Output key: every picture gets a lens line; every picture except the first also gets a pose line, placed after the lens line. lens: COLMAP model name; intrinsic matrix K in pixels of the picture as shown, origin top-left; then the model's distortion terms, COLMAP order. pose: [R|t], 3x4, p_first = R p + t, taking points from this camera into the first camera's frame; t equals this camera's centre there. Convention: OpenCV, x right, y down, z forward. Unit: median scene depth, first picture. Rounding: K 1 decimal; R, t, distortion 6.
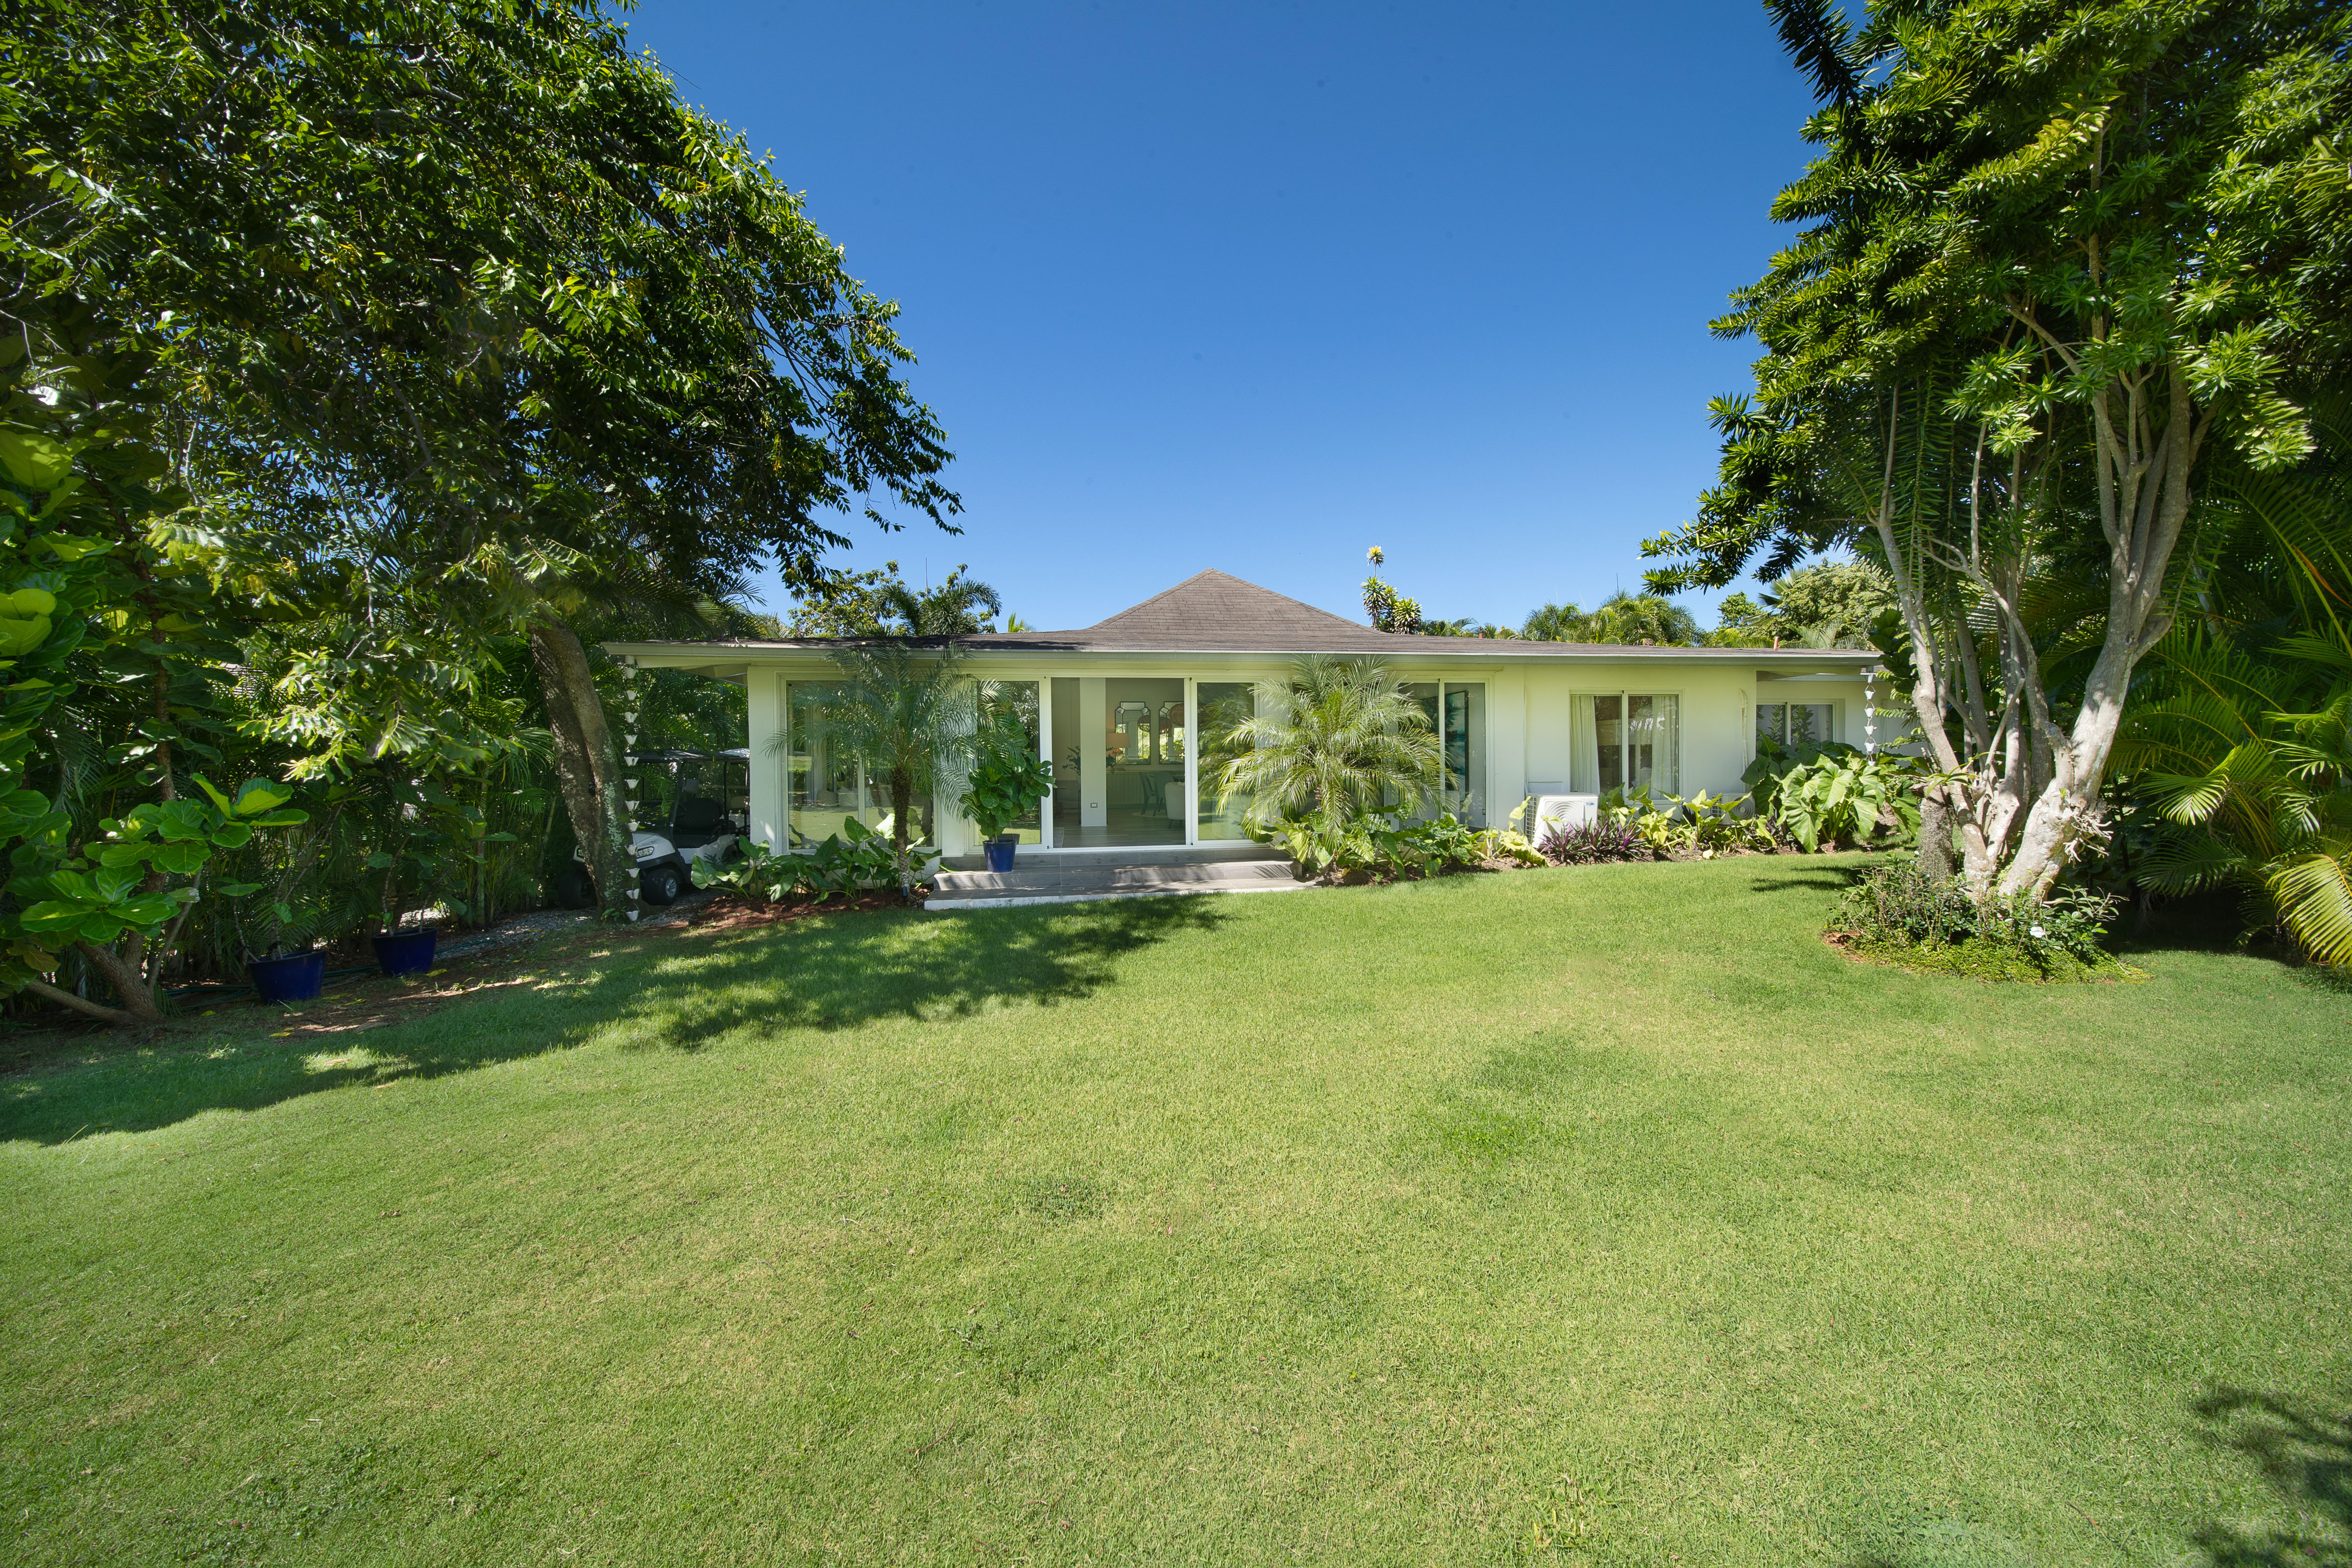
lens RADIAL K [[816.9, 0, 1177.0], [0, 816.9, 766.0], [0, 0, 1]] dist [0.000677, -0.000030]
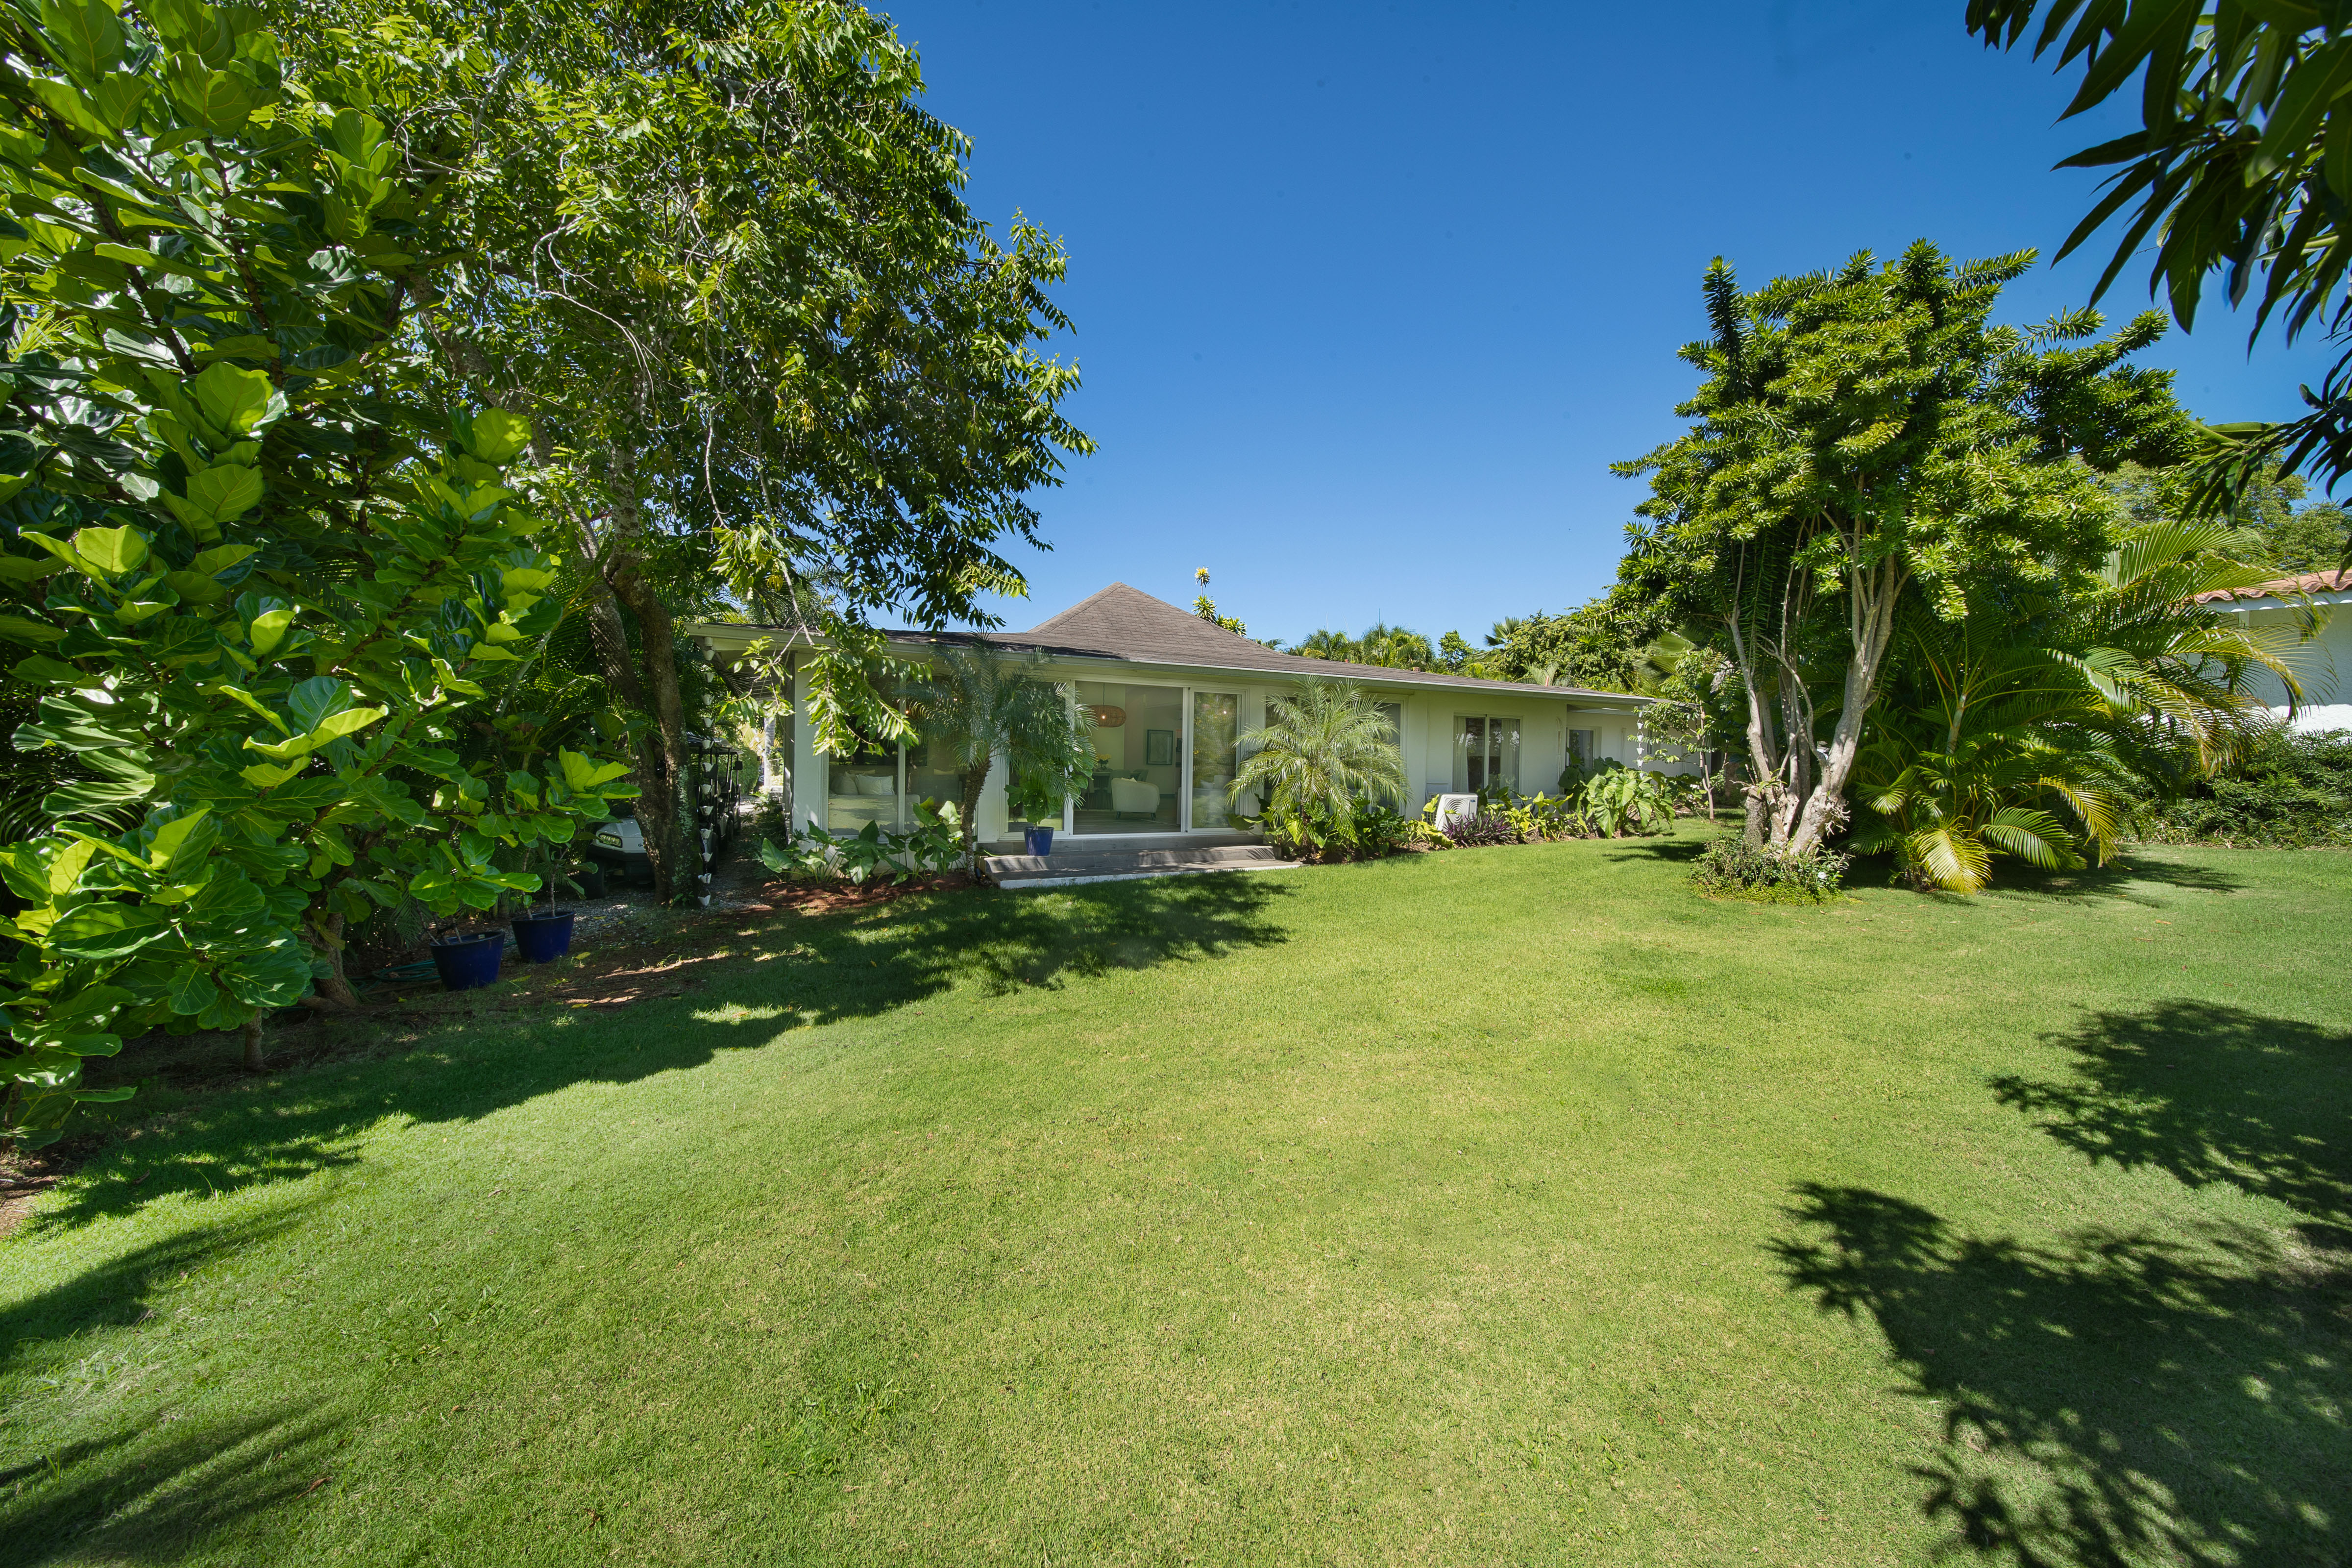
lens RADIAL K [[822.4, 0, 1175.4], [0, 822.4, 763.2], [0, 0, 1]] dist [0.014608, 0.000055]
pose [[0.948728, 0.026700, 0.314965, -0.671208], [-0.025459, 0.999643, -0.008055, 0.017029], [-0.315068, -0.000377, 0.949069, -0.182991]]
